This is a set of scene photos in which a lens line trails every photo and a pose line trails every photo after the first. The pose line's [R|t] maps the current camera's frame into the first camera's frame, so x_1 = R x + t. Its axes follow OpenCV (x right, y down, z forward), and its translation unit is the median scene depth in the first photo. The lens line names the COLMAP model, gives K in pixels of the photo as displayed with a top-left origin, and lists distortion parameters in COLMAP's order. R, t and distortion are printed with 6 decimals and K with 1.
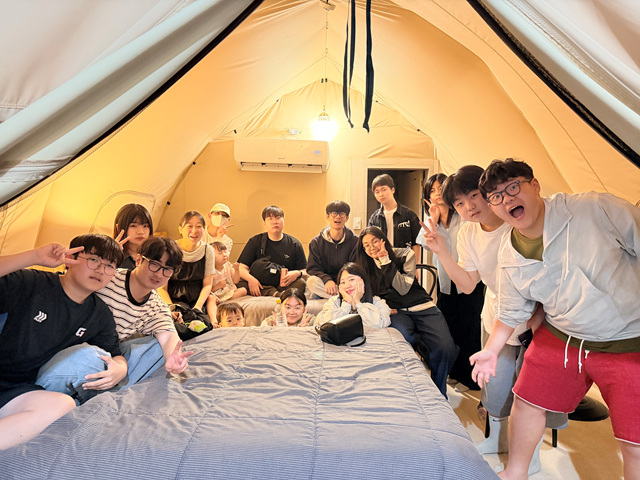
lens RADIAL K [[491.4, 0, 320.0], [0, 491.4, 240.0], [0, 0, 1]] dist [0.273493, -0.510780]
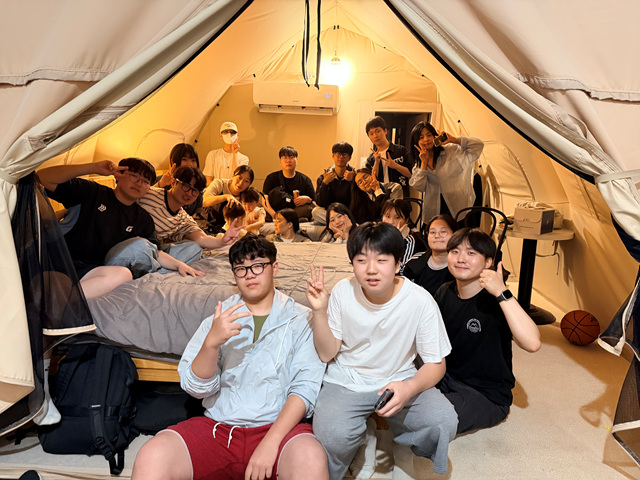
lens RADIAL K [[491.4, 0, 320.0], [0, 491.4, 240.0], [0, 0, 1]] dist [0.273493, -0.510780]
pose [[0.998327, 0.025654, -0.051821, 0.047925], [-0.019769, 0.993620, 0.111036, 0.018702], [0.054339, -0.109825, 0.992464, -0.151400]]
